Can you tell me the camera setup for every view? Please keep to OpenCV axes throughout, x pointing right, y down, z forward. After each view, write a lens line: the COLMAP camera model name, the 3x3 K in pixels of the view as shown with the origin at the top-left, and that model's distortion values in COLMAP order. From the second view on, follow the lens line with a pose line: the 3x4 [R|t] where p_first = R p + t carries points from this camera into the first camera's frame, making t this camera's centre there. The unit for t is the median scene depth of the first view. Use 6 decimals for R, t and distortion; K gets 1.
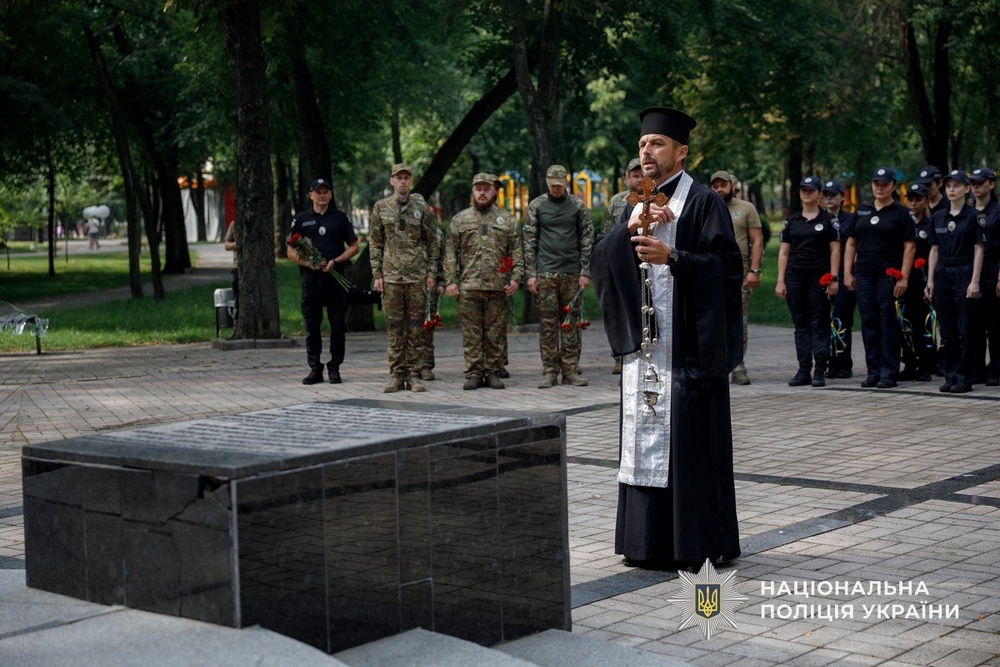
lens RADIAL K [[1738.4, 0, 500.0], [0, 1738.4, 333.5], [0, 0, 1]] dist [0.047311, 0.080878]
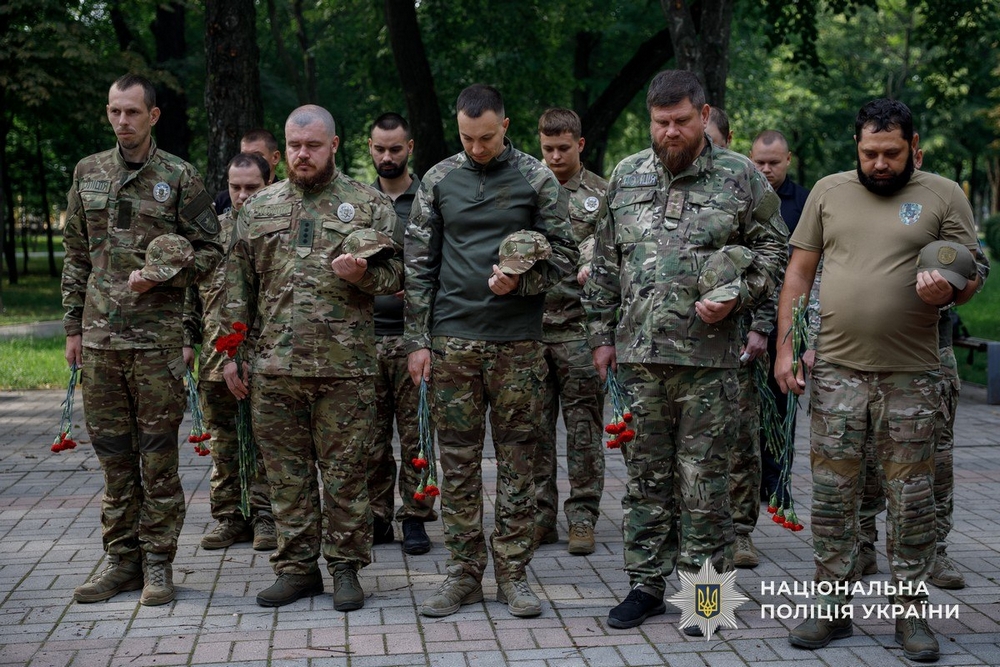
lens RADIAL K [[1738.4, 0, 500.0], [0, 1738.4, 333.5], [0, 0, 1]] dist [0.047311, 0.080878]
pose [[0.979972, 0.039413, -0.195194, 0.119165], [-0.039693, 0.999209, 0.002478, -0.037723], [0.195138, 0.005320, 0.980761, 0.587459]]
